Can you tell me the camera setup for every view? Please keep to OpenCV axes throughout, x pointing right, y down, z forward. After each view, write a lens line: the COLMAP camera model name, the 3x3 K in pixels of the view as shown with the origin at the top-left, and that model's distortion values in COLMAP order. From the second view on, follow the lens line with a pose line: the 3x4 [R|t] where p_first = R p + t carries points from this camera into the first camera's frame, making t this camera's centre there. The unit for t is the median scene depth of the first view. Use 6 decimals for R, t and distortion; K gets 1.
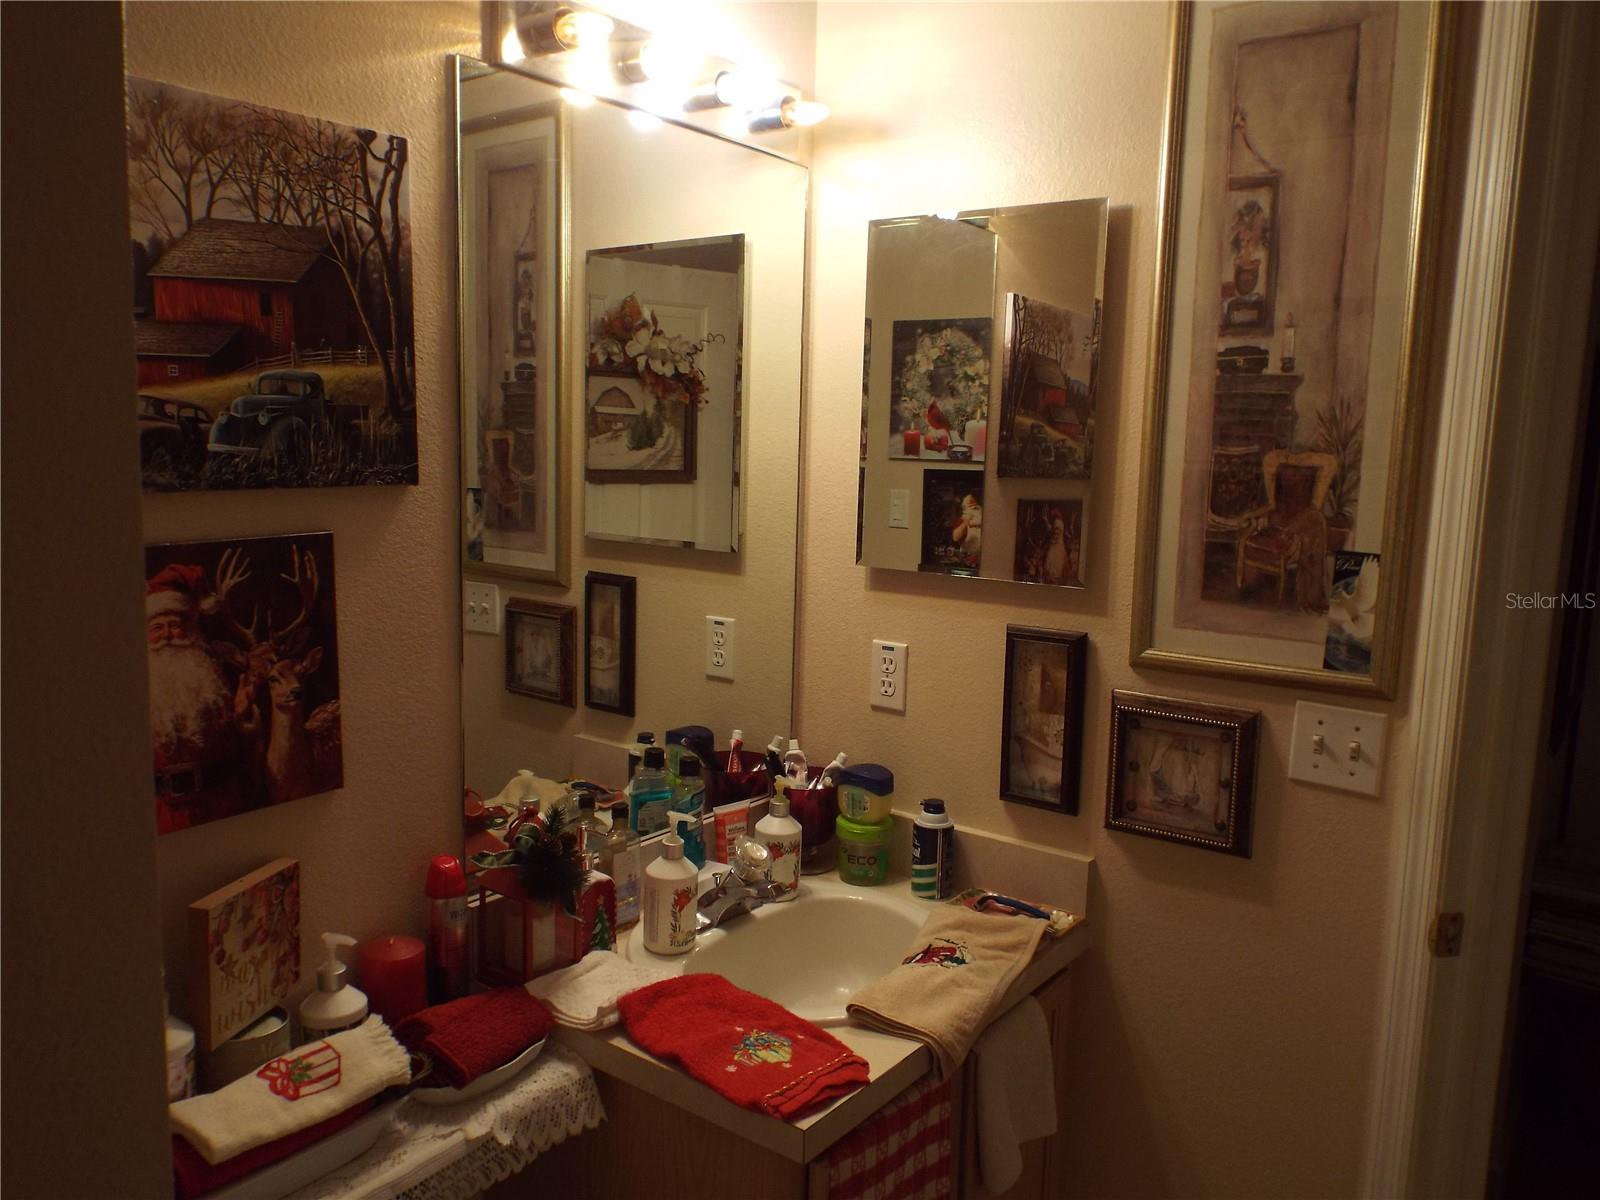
lens RADIAL K [[1205.2, 0, 805.9], [0, 1205.2, 598.1], [0, 0, 1]] dist [-0.002933, -0.010720]
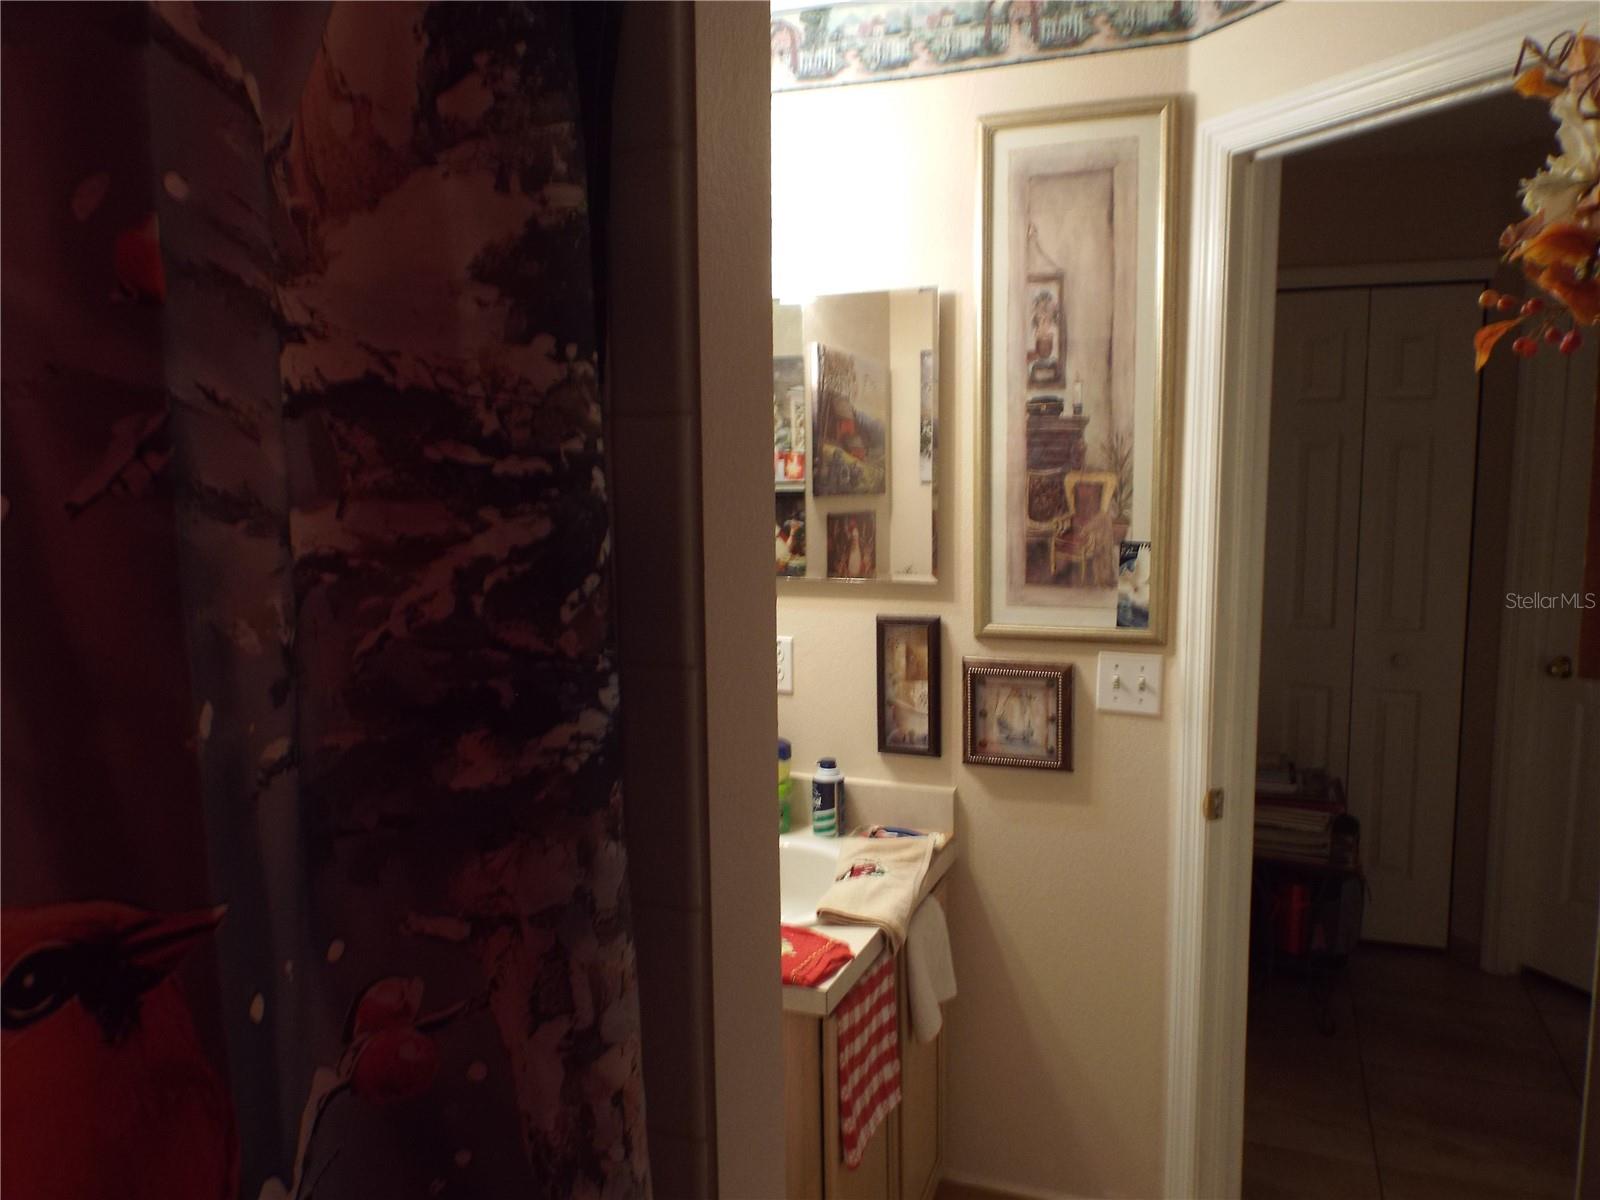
lens RADIAL K [[1205.2, 0, 795.0], [0, 1205.2, 603.3], [0, 0, 1]] dist [-0.002933, -0.010720]
pose [[0.965199, -0.074032, 0.250820, -0.268906], [0.075339, 0.997148, 0.004401, -0.002980], [-0.250430, 0.014649, 0.968024, -0.246843]]
